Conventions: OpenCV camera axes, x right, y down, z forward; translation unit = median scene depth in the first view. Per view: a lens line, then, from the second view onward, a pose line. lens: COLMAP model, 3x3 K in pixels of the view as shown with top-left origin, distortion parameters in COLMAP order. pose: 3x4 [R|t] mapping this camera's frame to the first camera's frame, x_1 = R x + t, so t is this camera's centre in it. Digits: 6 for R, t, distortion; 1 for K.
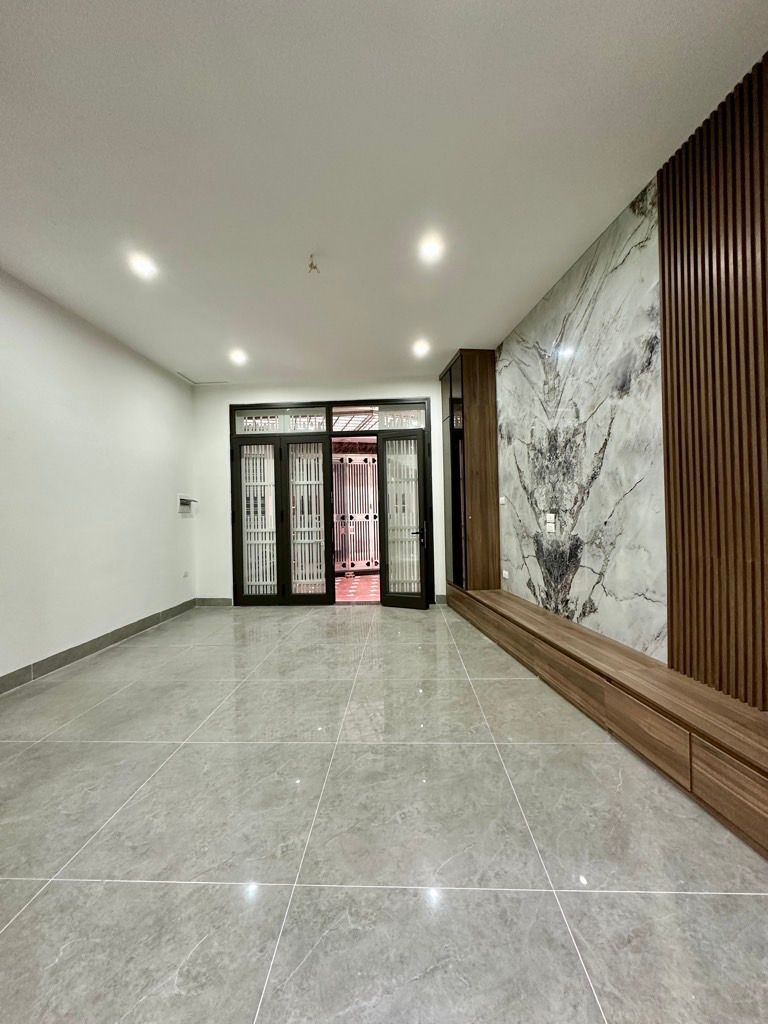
lens RADIAL K [[408.7, 0, 384.6], [0, 408.7, 515.3], [0, 0, 1]] dist [0.000183, 0.000025]
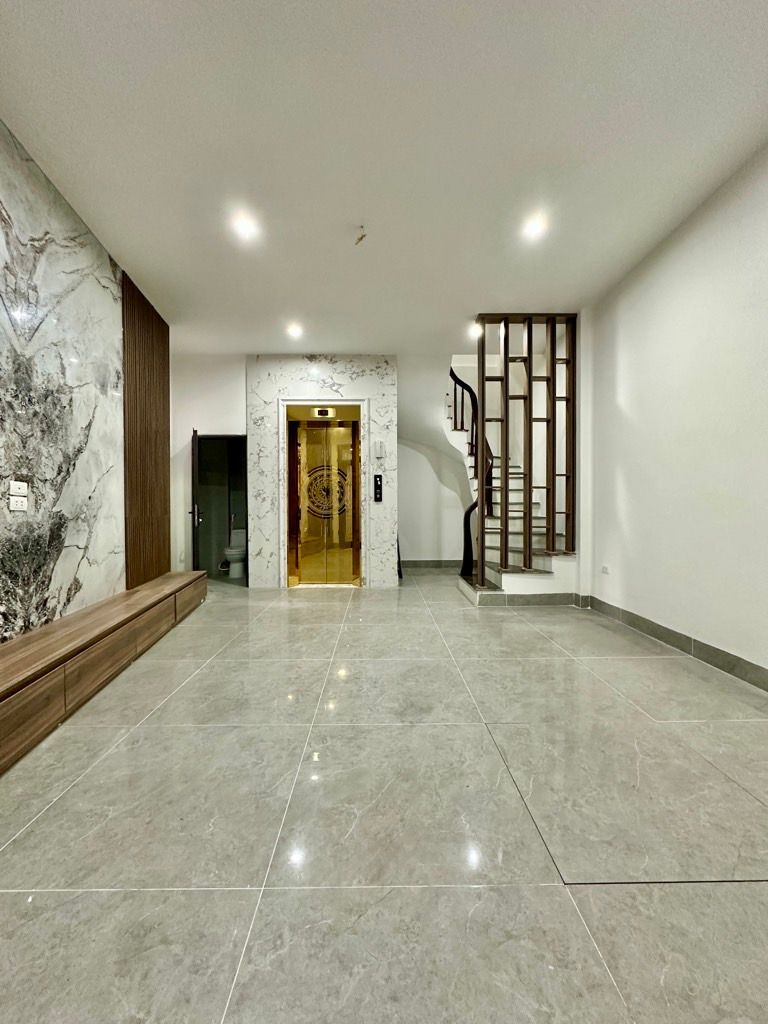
lens RADIAL K [[408.7, 0, 382.5], [0, 408.7, 512.1], [0, 0, 1]] dist [0.000183, 0.000025]
pose [[-0.998008, 0.027969, -0.056553, -0.140385], [0.027359, 0.999559, 0.011523, 0.057992], [0.056850, 0.009952, -0.998333, 1.875435]]
